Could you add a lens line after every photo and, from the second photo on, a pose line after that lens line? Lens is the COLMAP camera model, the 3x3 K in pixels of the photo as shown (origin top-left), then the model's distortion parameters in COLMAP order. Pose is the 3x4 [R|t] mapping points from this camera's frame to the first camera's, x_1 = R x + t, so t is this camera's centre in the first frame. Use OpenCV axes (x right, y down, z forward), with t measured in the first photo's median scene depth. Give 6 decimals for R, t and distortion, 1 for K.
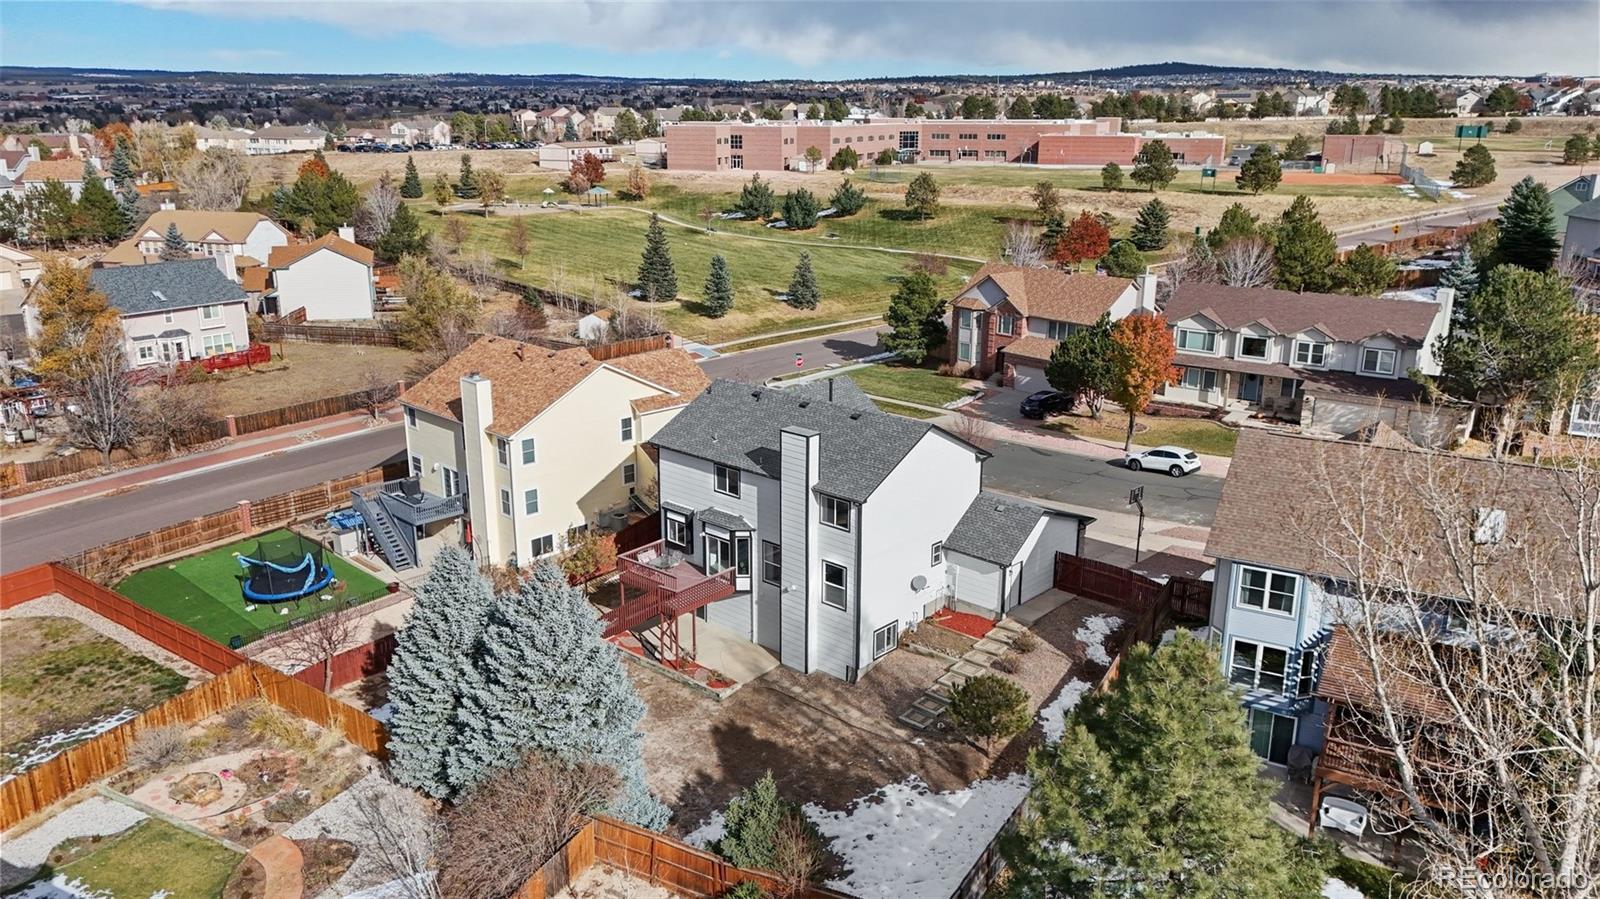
lens RADIAL K [[1157.1, 0, 800.0], [0, 1157.1, 449.5], [0, 0, 1]] dist [0.097534, -0.114793]
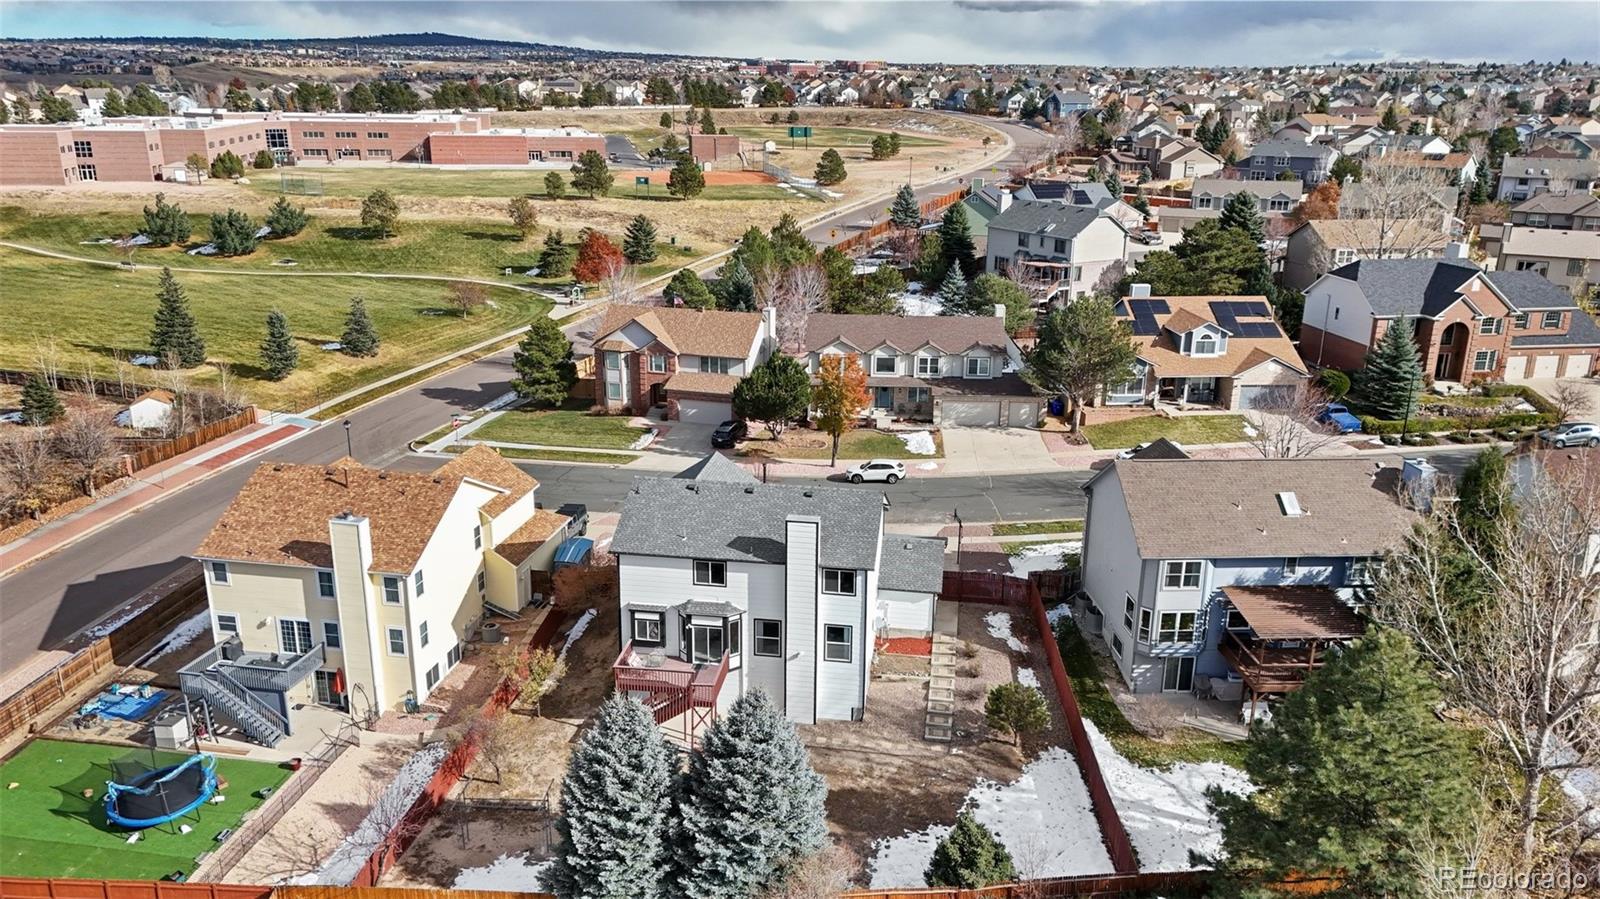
lens RADIAL K [[1157.1, 0, 800.0], [0, 1157.1, 449.5], [0, 0, 1]] dist [0.097534, -0.114793]
pose [[0.836737, -0.159666, 0.523810, -0.284609], [0.148037, 0.986886, 0.064345, -0.076107], [-0.527215, 0.023703, 0.849401, 0.012212]]
